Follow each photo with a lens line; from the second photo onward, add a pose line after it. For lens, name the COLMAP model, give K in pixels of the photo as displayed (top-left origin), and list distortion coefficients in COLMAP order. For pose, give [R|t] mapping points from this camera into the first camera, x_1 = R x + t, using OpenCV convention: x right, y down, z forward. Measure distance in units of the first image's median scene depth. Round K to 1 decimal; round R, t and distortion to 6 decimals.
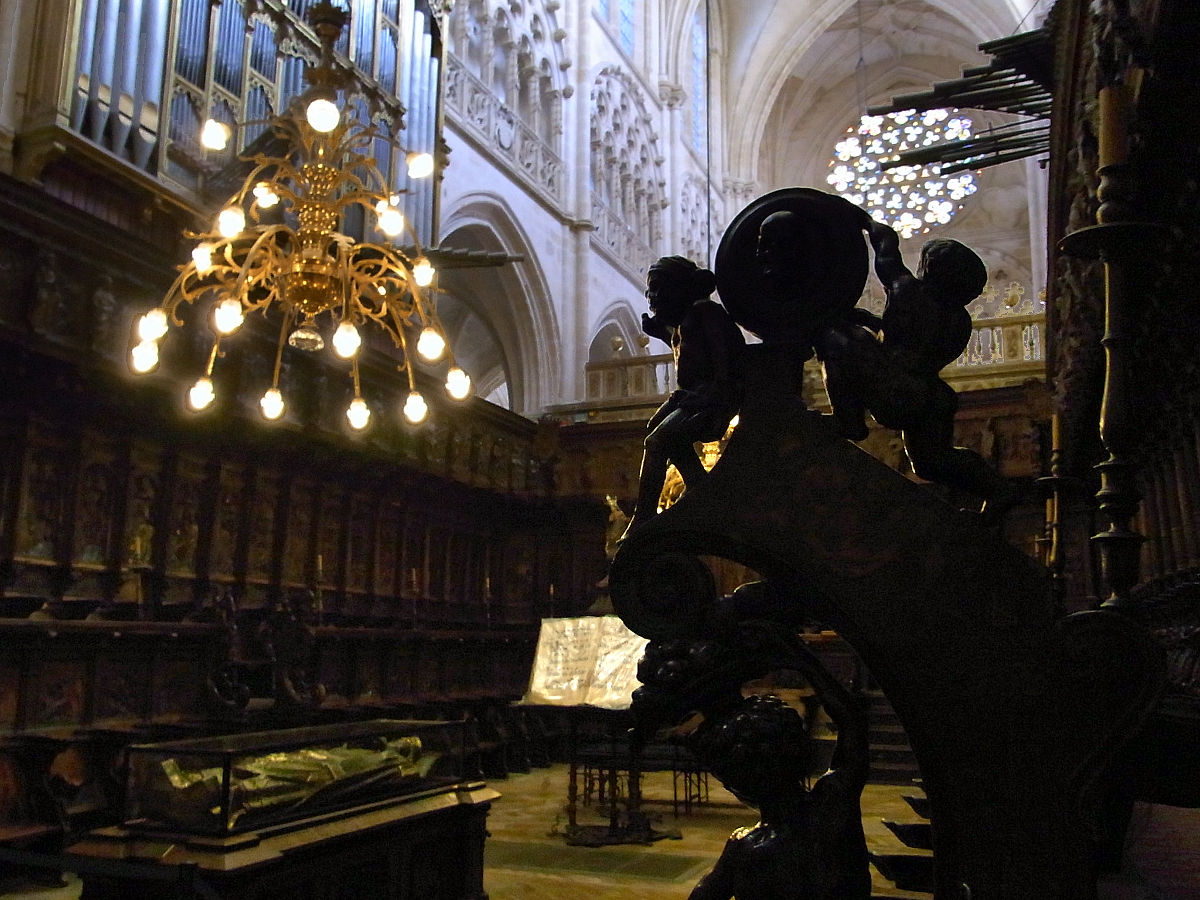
lens RADIAL K [[994.0, 0, 600.0], [0, 994.0, 450.0], [0, 0, 1]] dist [-0.006914, -0.092064]
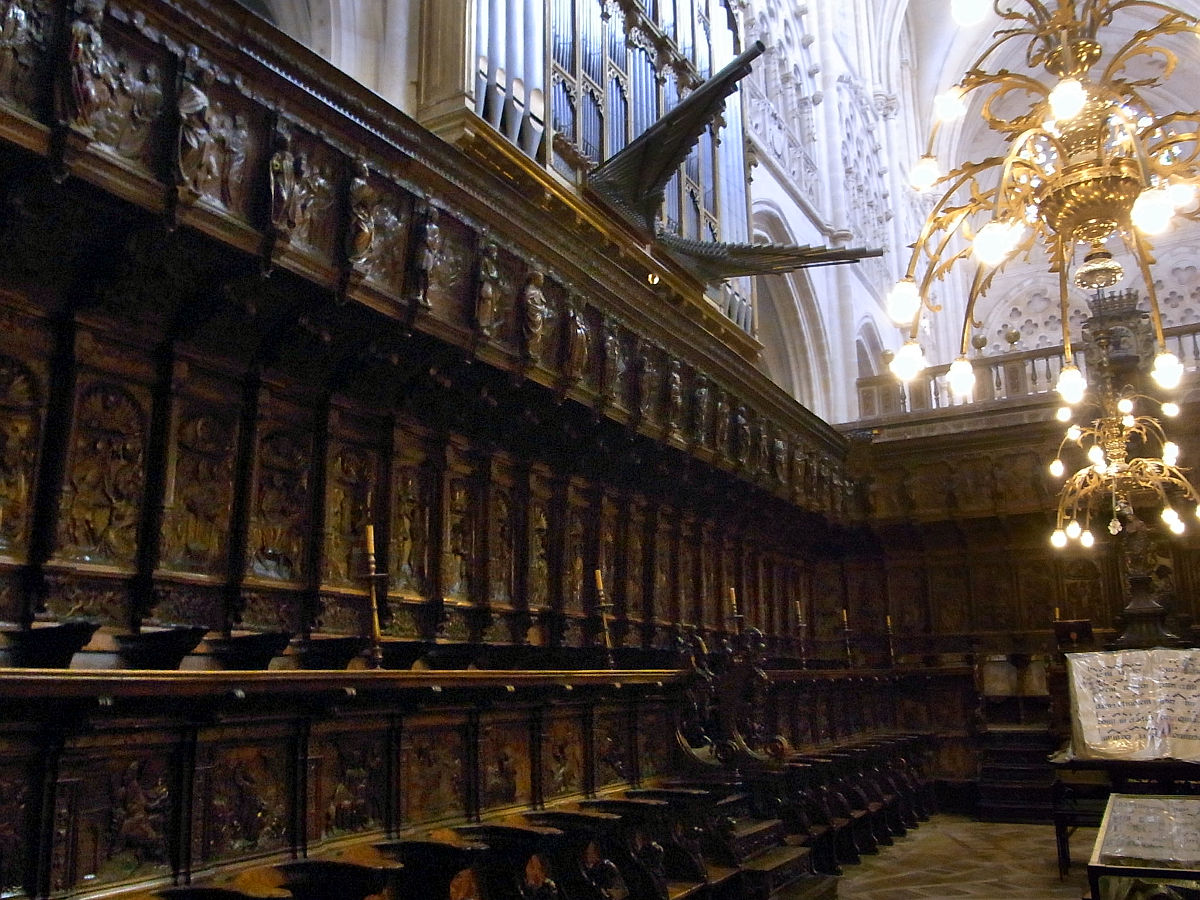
lens RADIAL K [[983.2, 0, 600.0], [0, 983.2, 450.0], [0, 0, 1]] dist [-0.057409, -0.002616]
pose [[0.988736, -0.048214, -0.141689, -0.133570], [0.042524, 0.998173, -0.042917, 0.008750], [0.143500, 0.036408, 0.988980, 0.060891]]
